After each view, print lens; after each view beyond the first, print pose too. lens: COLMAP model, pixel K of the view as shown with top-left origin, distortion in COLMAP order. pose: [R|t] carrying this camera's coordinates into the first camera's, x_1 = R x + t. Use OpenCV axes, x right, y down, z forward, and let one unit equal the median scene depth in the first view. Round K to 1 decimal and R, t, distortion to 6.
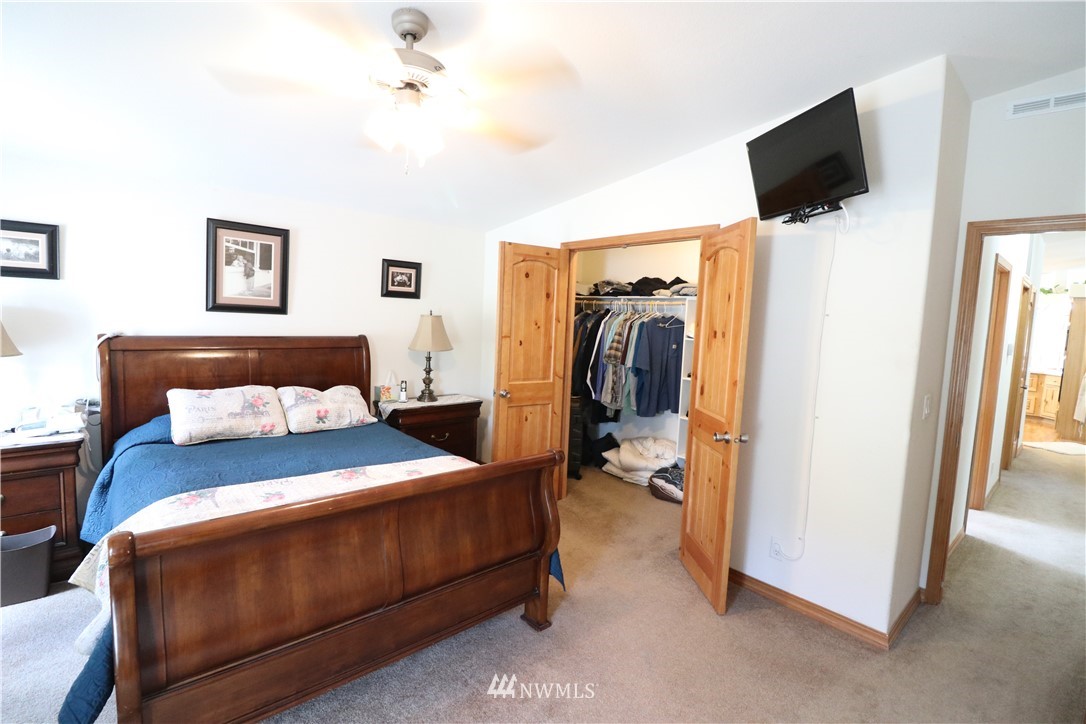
lens RADIAL K [[501.5, 0, 545.6], [0, 501.5, 361.0], [0, 0, 1]] dist [-0.010299, -0.008875]
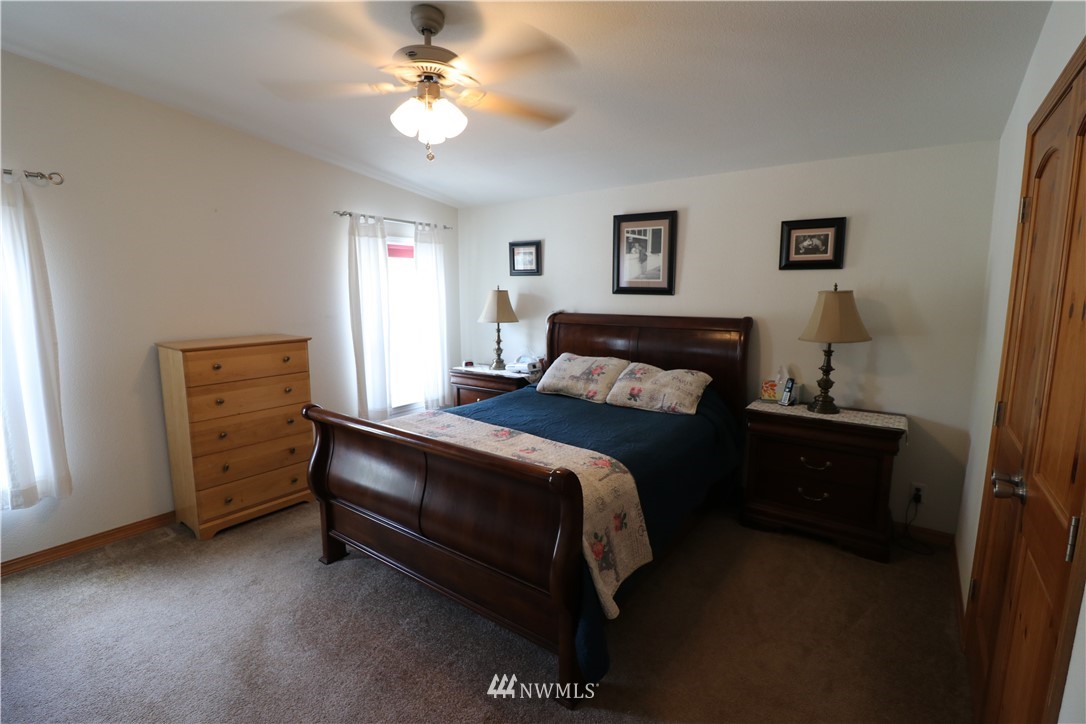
lens RADIAL K [[501.5, 0, 544.3], [0, 501.5, 358.9], [0, 0, 1]] dist [-0.010299, -0.008875]
pose [[0.194651, 0.085792, -0.977113, 0.464534], [-0.084641, 0.993921, 0.070407, -0.014145], [0.977214, 0.068999, 0.200729, 0.577673]]
